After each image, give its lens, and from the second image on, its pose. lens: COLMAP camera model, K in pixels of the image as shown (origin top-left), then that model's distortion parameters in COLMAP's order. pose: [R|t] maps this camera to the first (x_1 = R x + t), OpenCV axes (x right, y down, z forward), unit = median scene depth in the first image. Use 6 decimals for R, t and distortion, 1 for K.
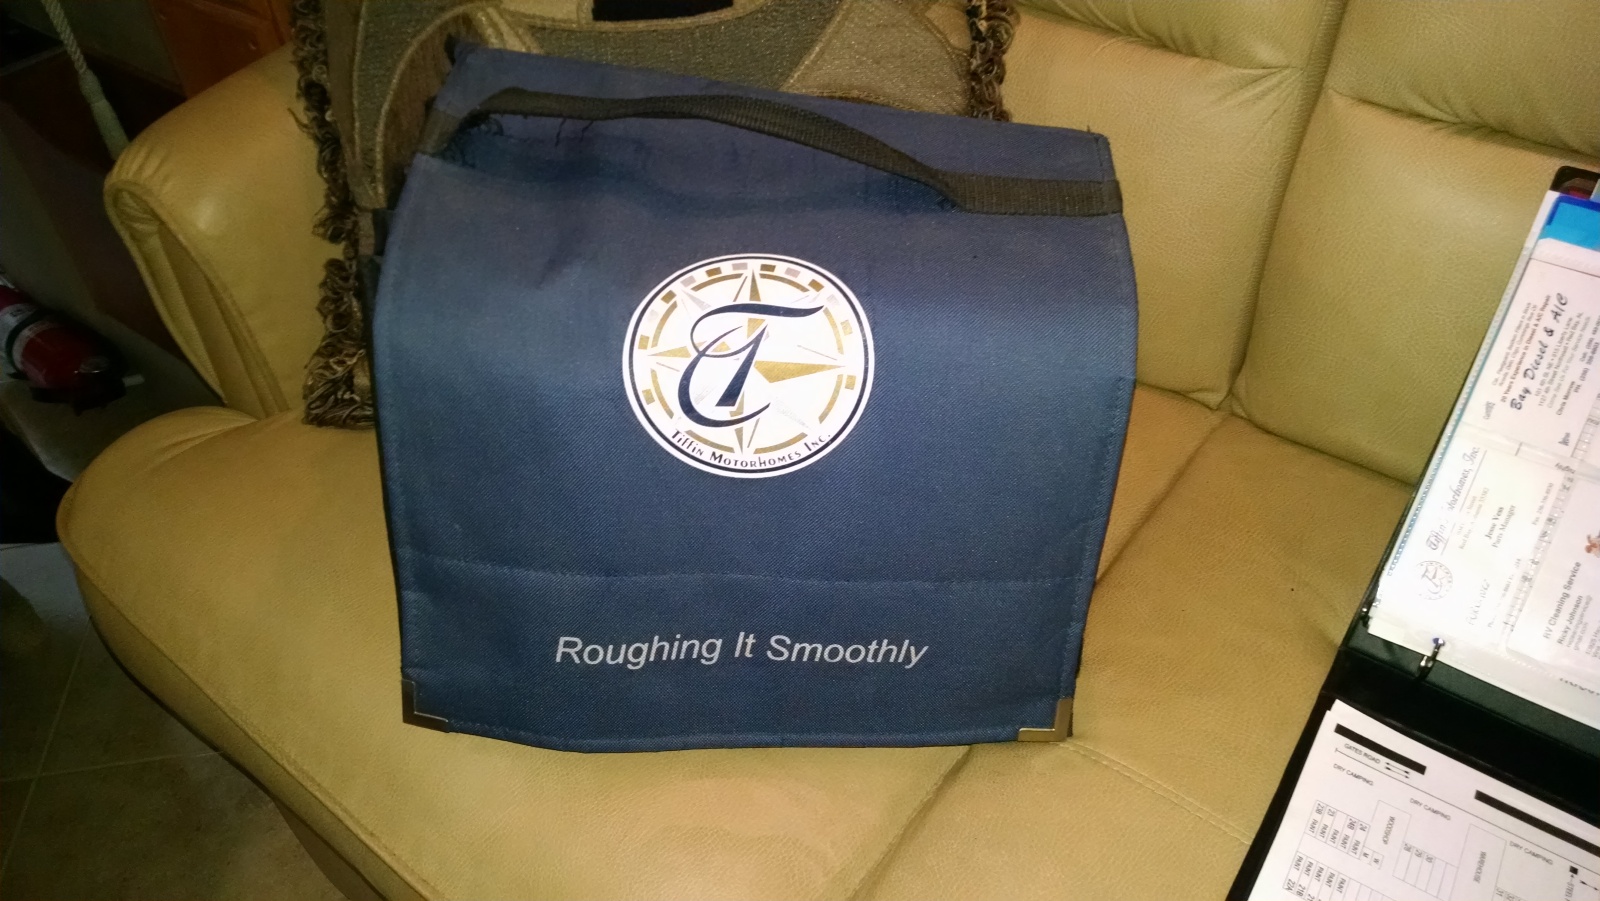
lens RADIAL K [[1206.0, 0, 799.3], [0, 1206.0, 453.3], [0, 0, 1]] dist [0.046870, -0.093316]
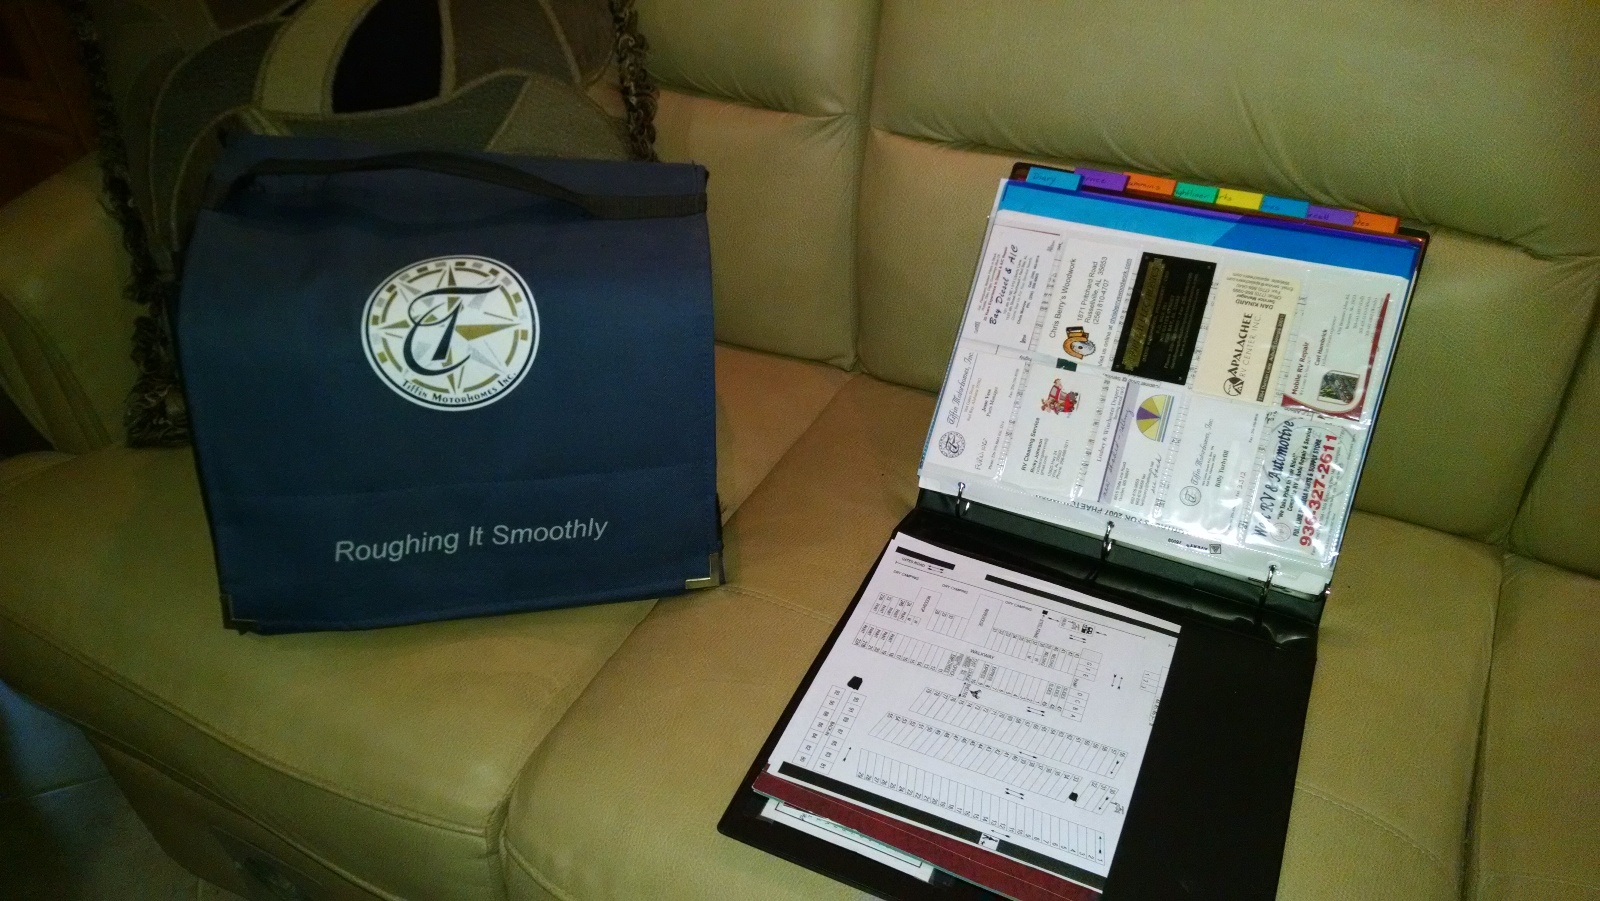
lens RADIAL K [[1206.0, 0, 790.0], [0, 1206.0, 454.8], [0, 0, 1]] dist [0.046870, -0.093316]
pose [[0.986693, -0.101831, 0.126757, 0.141836], [0.111253, 0.991352, -0.069601, 0.198369], [-0.118573, 0.082777, 0.989489, -0.423199]]
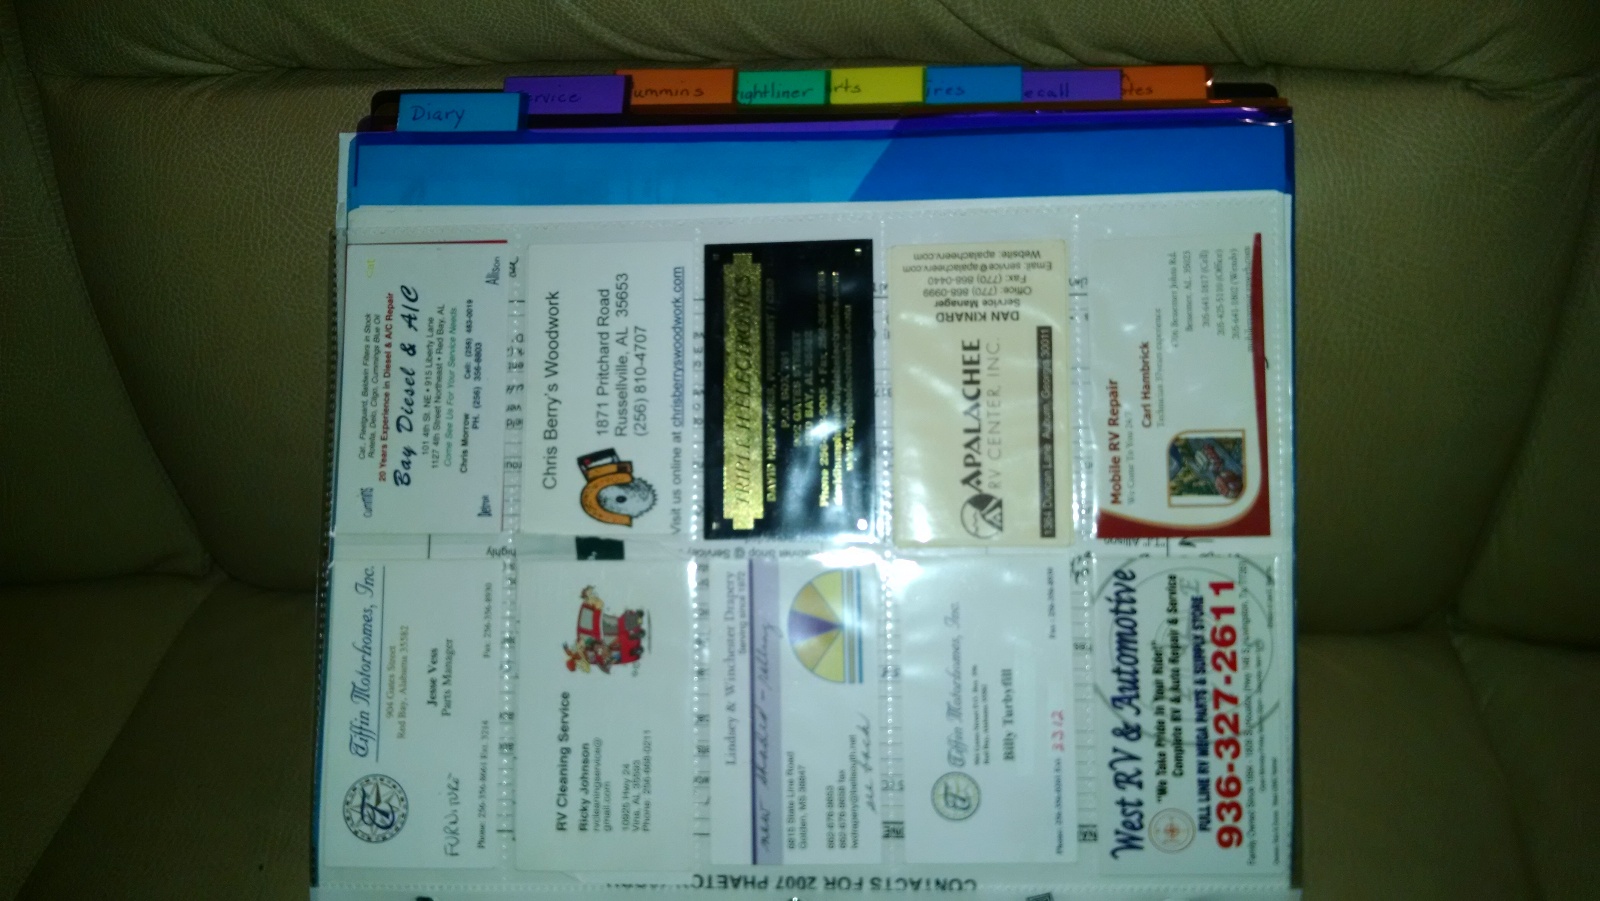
lens RADIAL K [[1206.0, 0, 800.8], [0, 1206.0, 453.8], [0, 0, 1]] dist [0.046870, -0.093316]
pose [[0.845147, -0.346791, 0.406771, 0.518995], [0.368821, 0.929141, 0.025838, 0.006444], [-0.386908, 0.128188, 0.913165, 0.367973]]
